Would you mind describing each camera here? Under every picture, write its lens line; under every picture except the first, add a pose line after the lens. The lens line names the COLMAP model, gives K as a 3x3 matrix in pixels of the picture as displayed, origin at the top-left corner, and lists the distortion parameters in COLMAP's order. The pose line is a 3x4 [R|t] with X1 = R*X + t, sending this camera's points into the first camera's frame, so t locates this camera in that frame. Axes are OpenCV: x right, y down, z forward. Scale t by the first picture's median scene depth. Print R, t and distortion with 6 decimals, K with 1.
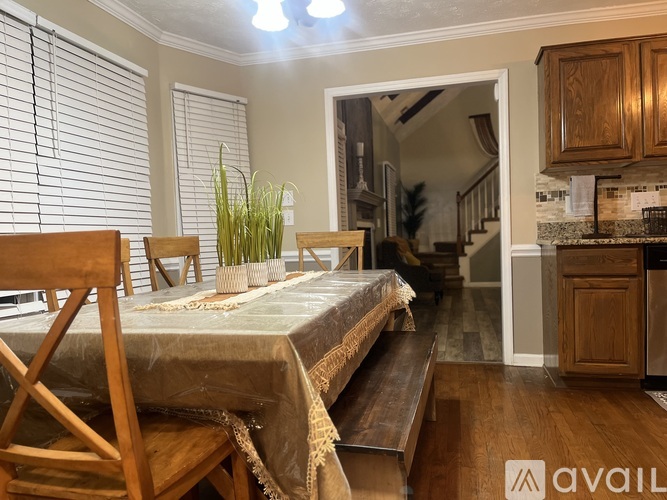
lens RADIAL K [[507.5, 0, 334.9], [0, 507.5, 255.2], [0, 0, 1]] dist [0.067345, -0.087422]
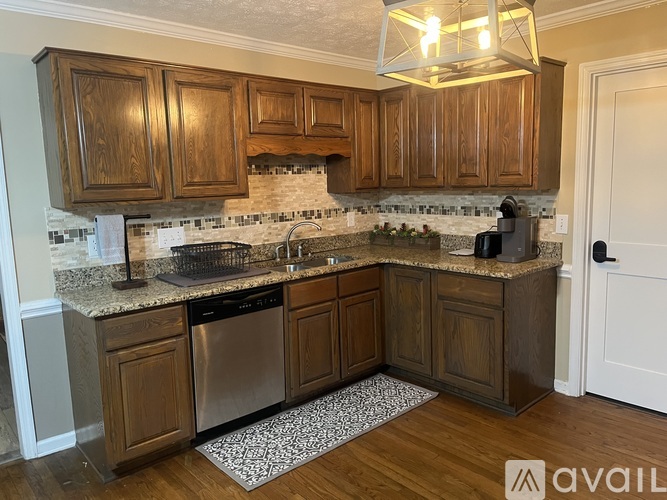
lens RADIAL K [[507.5, 0, 337.0], [0, 507.5, 248.7], [0, 0, 1]] dist [0.067345, -0.087422]
pose [[0.567079, -0.096420, 0.818000, 0.004525], [0.034252, 0.995026, 0.093541, -0.160914], [-0.822951, -0.025027, 0.567561, 0.212392]]
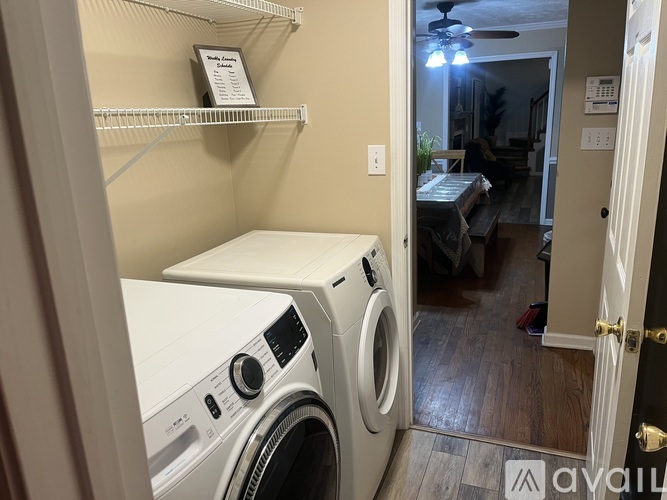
lens RADIAL K [[507.5, 0, 340.6], [0, 507.5, 253.2], [0, 0, 1]] dist [0.067345, -0.087422]
pose [[0.992246, 0.031858, -0.120133, -0.152460], [-0.003648, 0.973639, 0.228067, -0.101455], [0.124232, -0.225861, 0.966206, -0.900409]]
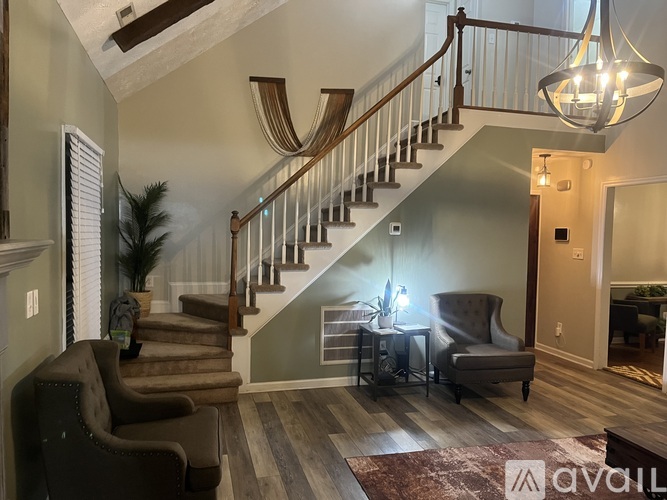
lens RADIAL K [[507.5, 0, 331.4], [0, 507.5, 252.3], [0, 0, 1]] dist [0.067345, -0.087422]
pose [[0.872474, 0.031294, 0.487657, 0.193139], [-0.030170, 0.999493, -0.010163, -0.203365], [-0.487728, -0.005845, 0.872976, 1.265776]]
